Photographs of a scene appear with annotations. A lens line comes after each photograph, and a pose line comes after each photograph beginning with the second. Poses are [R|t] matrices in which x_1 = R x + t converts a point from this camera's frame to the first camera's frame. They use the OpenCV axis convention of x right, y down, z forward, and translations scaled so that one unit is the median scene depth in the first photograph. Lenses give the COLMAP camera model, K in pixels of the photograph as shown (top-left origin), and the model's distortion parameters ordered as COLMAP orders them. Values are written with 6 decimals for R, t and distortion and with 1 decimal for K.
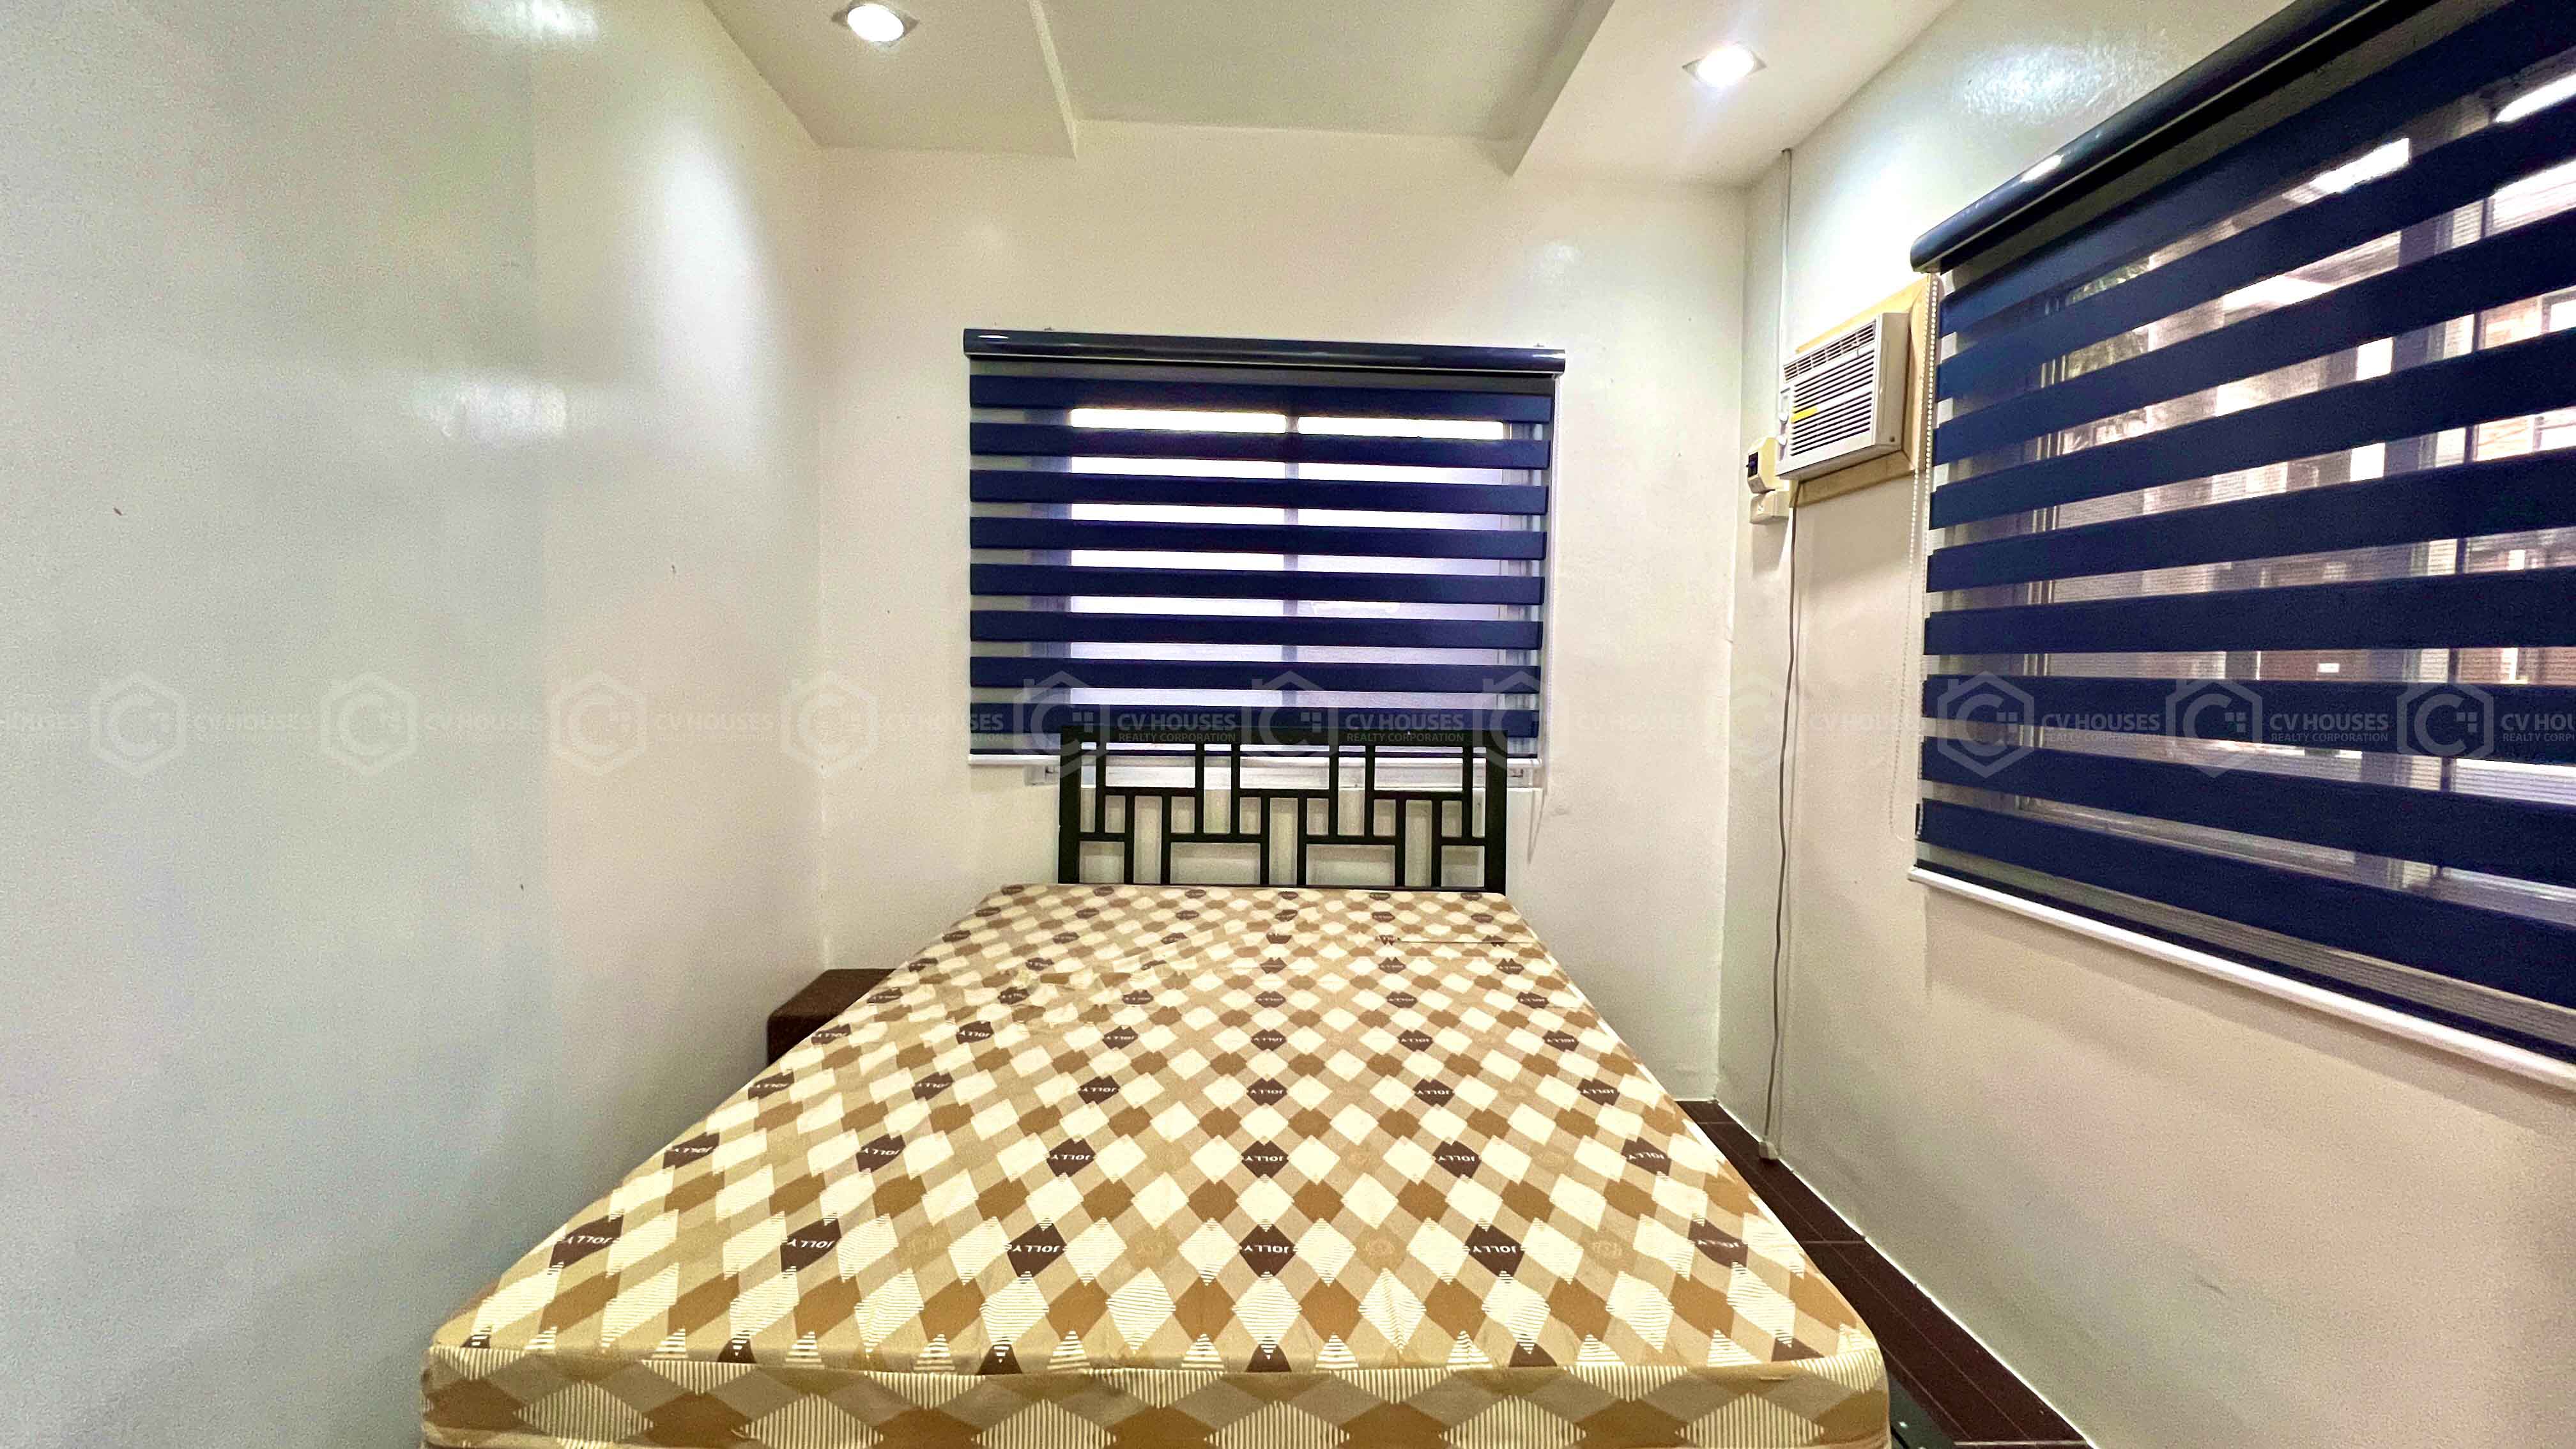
lens RADIAL K [[1022.6, 0, 1287.5], [0, 1022.6, 708.1], [0, 0, 1]] dist [0.002973, 0.000289]
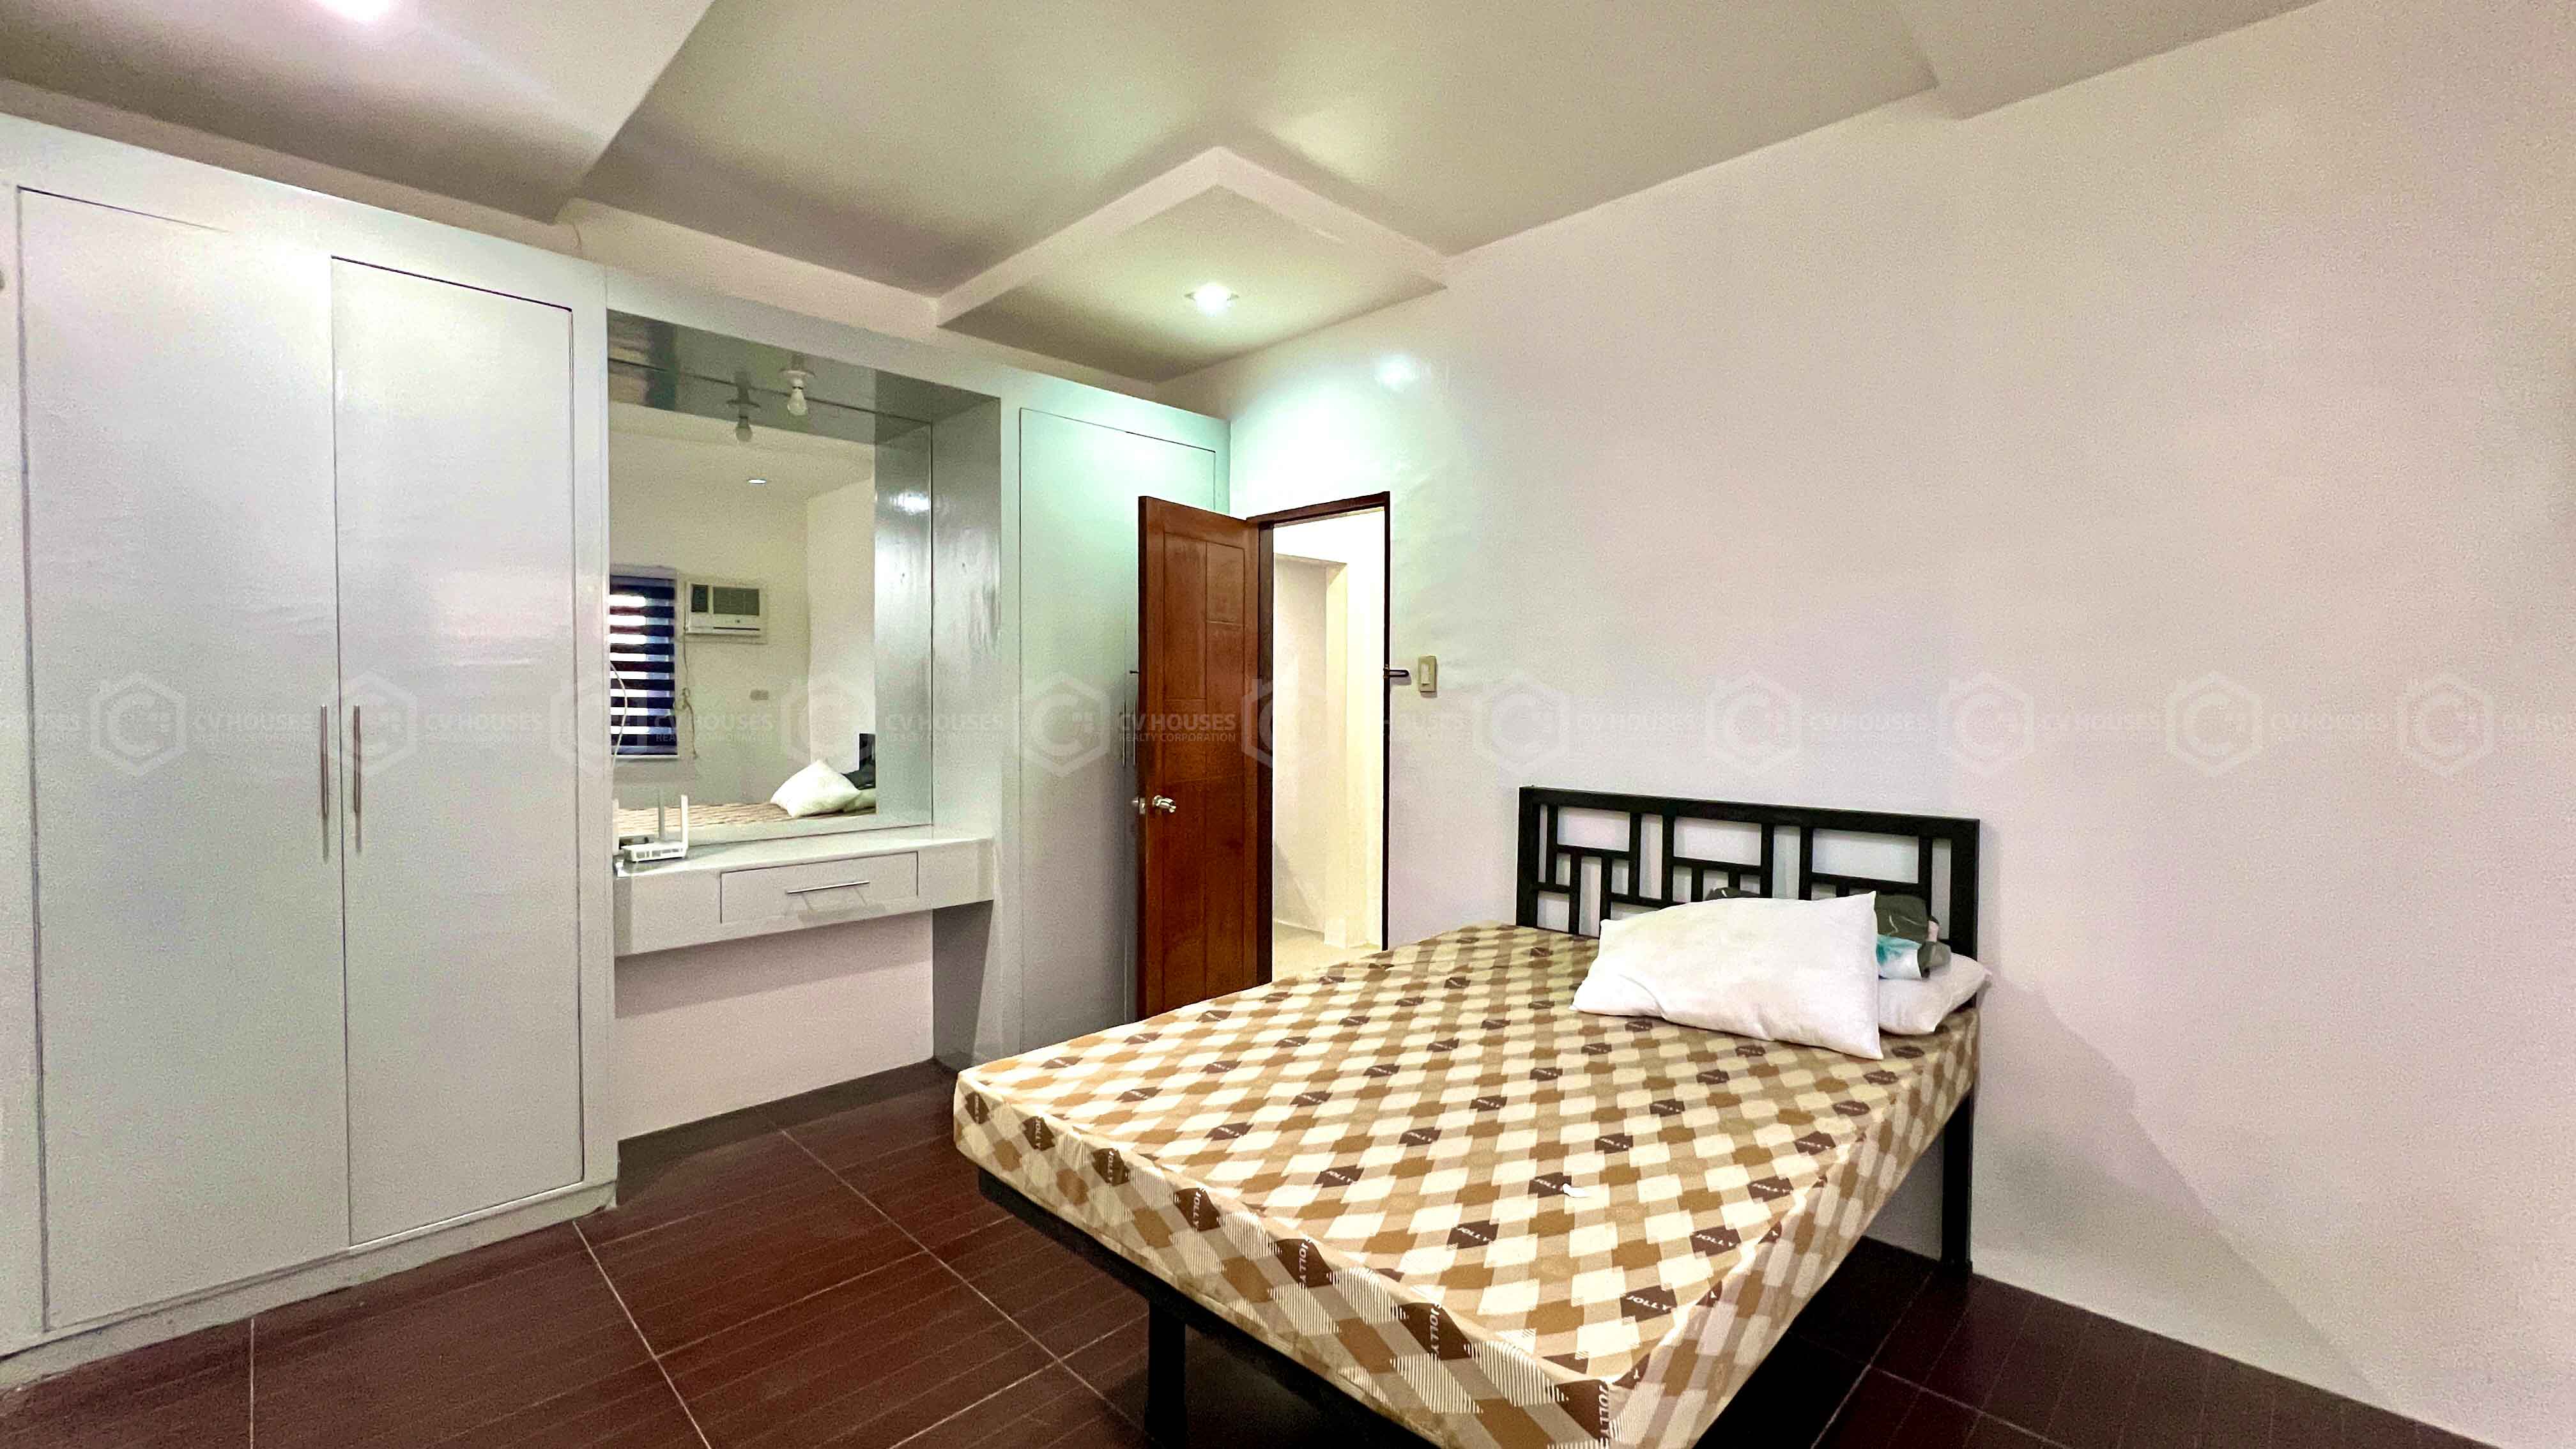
lens RADIAL K [[1022.6, 0, 1284.8], [0, 1022.6, 739.2], [0, 0, 1]] dist [0.002973, 0.000289]
pose [[0.708469, 0.017241, -0.705531, 0.390064], [-0.048945, 0.998495, -0.024748, 0.006682], [0.704043, 0.052066, 0.708246, 0.006536]]
